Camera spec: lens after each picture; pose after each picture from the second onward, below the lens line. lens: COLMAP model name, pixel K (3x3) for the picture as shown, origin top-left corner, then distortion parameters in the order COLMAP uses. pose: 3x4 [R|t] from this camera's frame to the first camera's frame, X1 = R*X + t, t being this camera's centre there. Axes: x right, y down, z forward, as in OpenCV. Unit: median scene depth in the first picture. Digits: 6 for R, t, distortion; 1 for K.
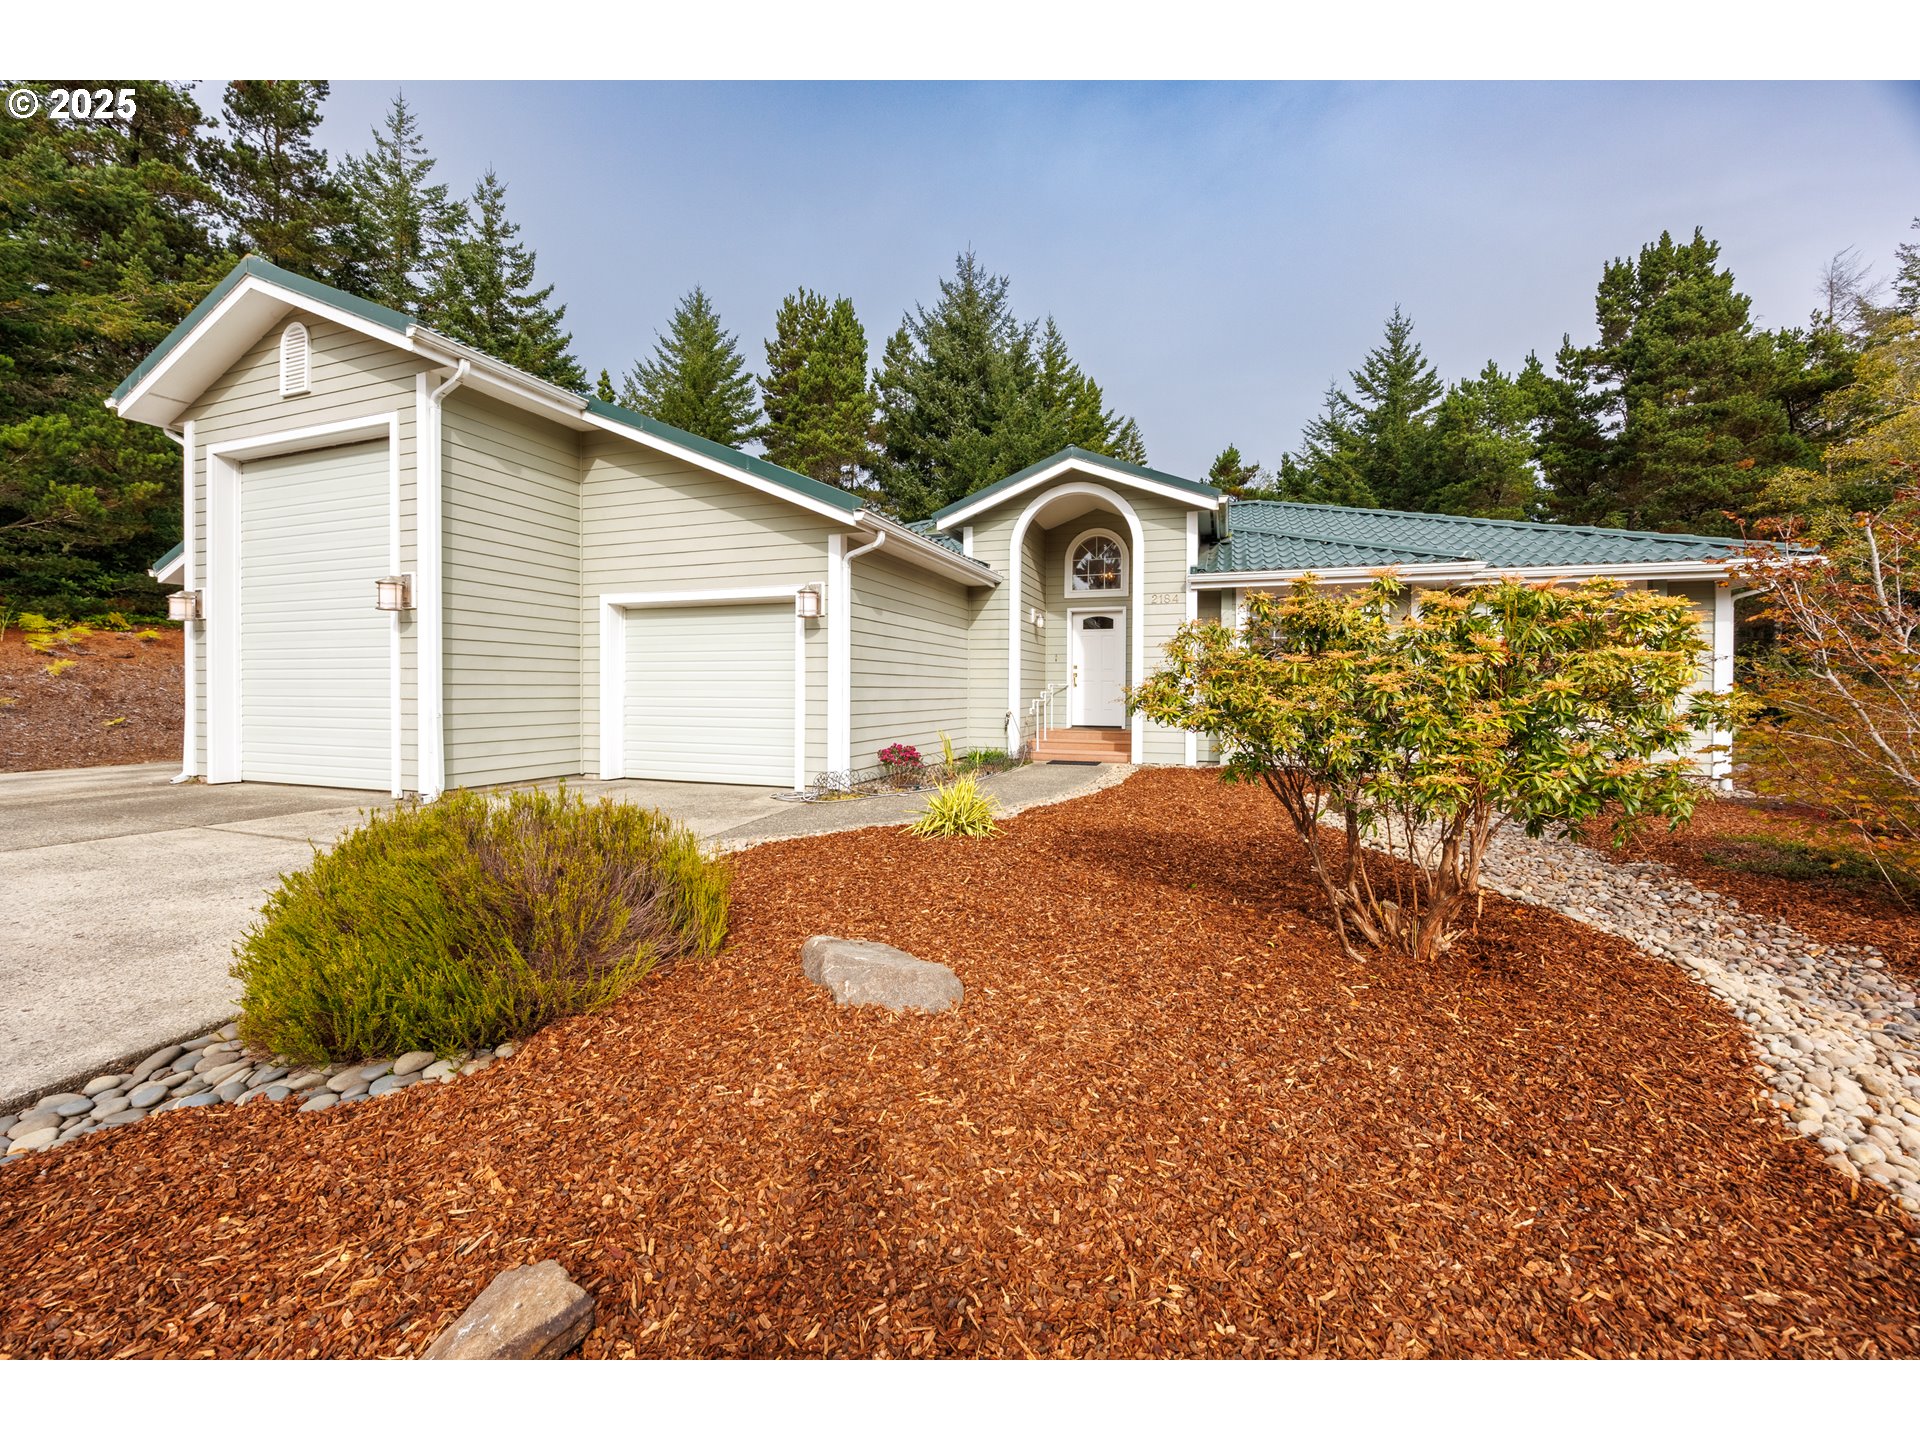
lens RADIAL K [[746.2, 0, 962.9], [0, 746.2, 686.2], [0, 0, 1]] dist [0.000950, -0.000028]
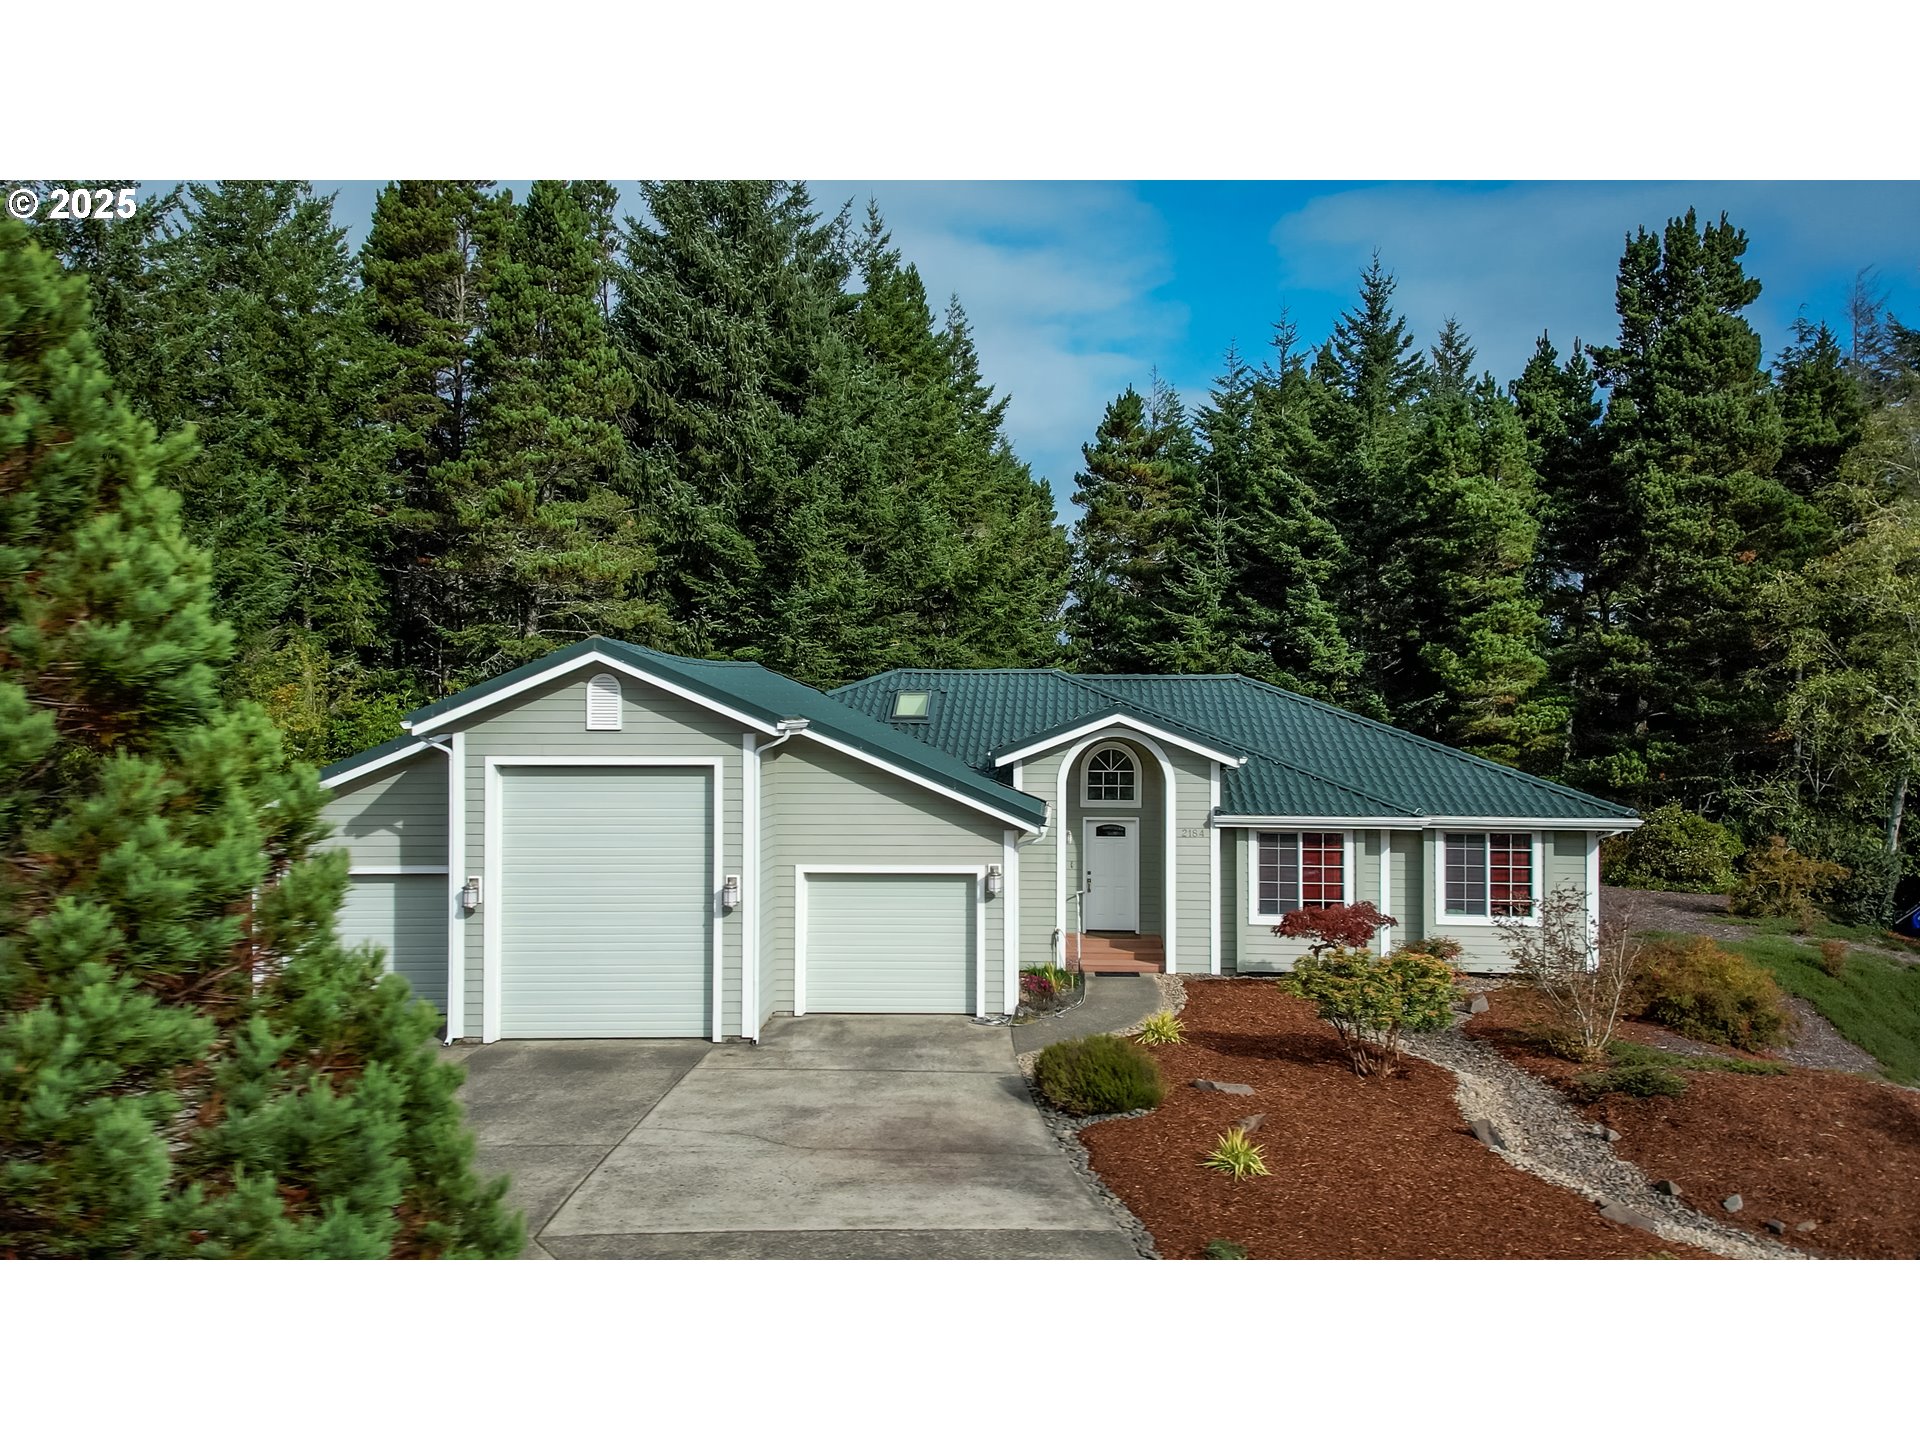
lens RADIAL K [[1690.5, 0, 960.5], [0, 1690.5, 730.9], [0, 0, 1]] dist [0.298868, -0.604455]
pose [[0.956931, -0.006951, 0.290232, -1.558556], [-0.000032, 0.999711, 0.024049, -0.619469], [-0.290316, -0.023023, 0.956654, -2.655771]]
